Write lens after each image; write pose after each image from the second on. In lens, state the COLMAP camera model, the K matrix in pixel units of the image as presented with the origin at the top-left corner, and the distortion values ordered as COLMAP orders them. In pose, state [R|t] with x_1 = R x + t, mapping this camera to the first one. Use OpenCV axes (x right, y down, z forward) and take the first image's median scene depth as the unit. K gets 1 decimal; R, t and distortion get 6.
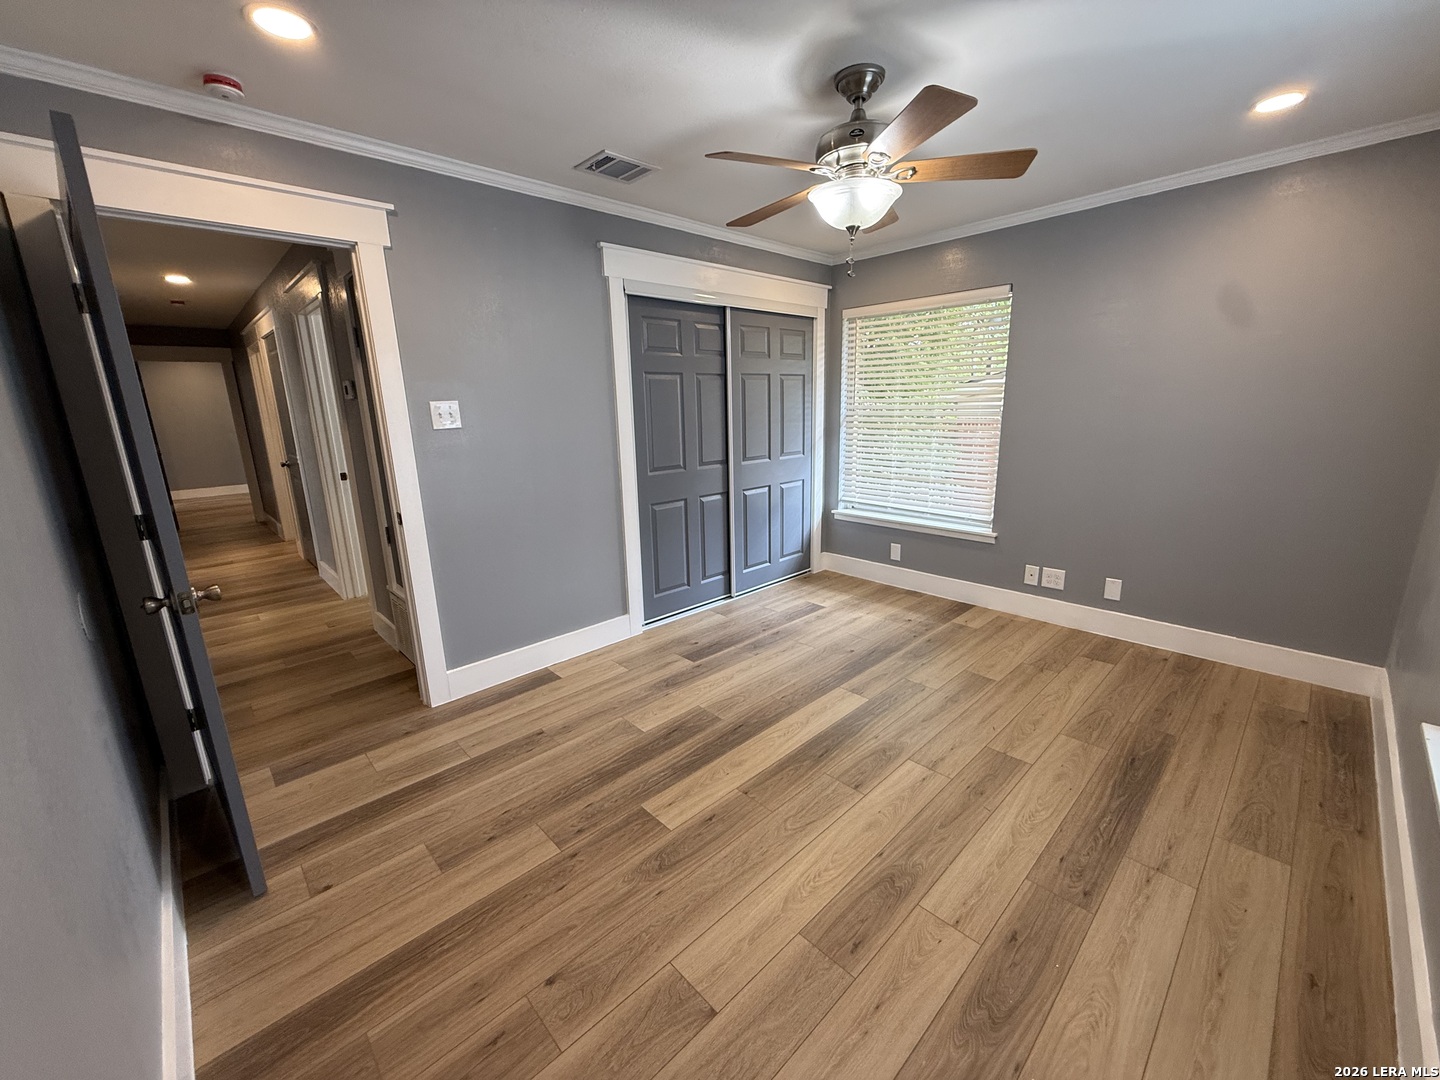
lens RADIAL K [[555.0, 0, 720.0], [0, 555.0, 540.0], [0, 0, 1]] dist [0.000546, 0.000052]
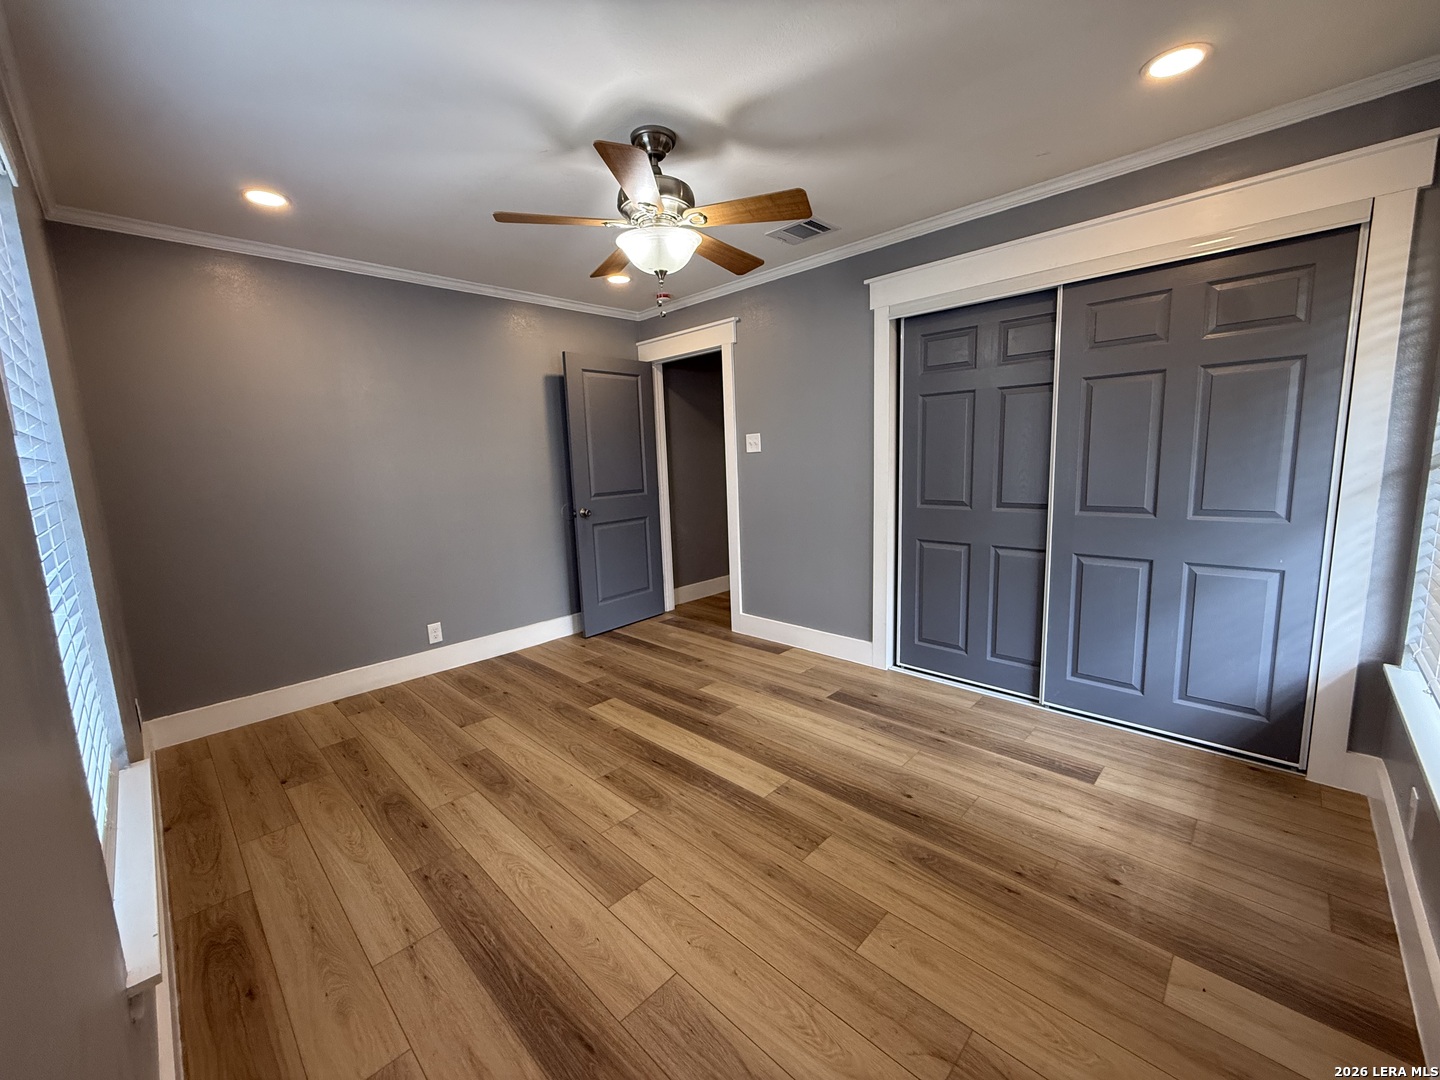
lens RADIAL K [[574.0, 0, 737.7], [0, 574.0, 548.4], [0, 0, 1]] dist [0.001775, 0.000045]
pose [[0.070580, 0.183817, -0.980423, 1.027508], [-0.206322, 0.964310, 0.165943, -0.192829], [0.975935, 0.190571, 0.105987, 0.816753]]
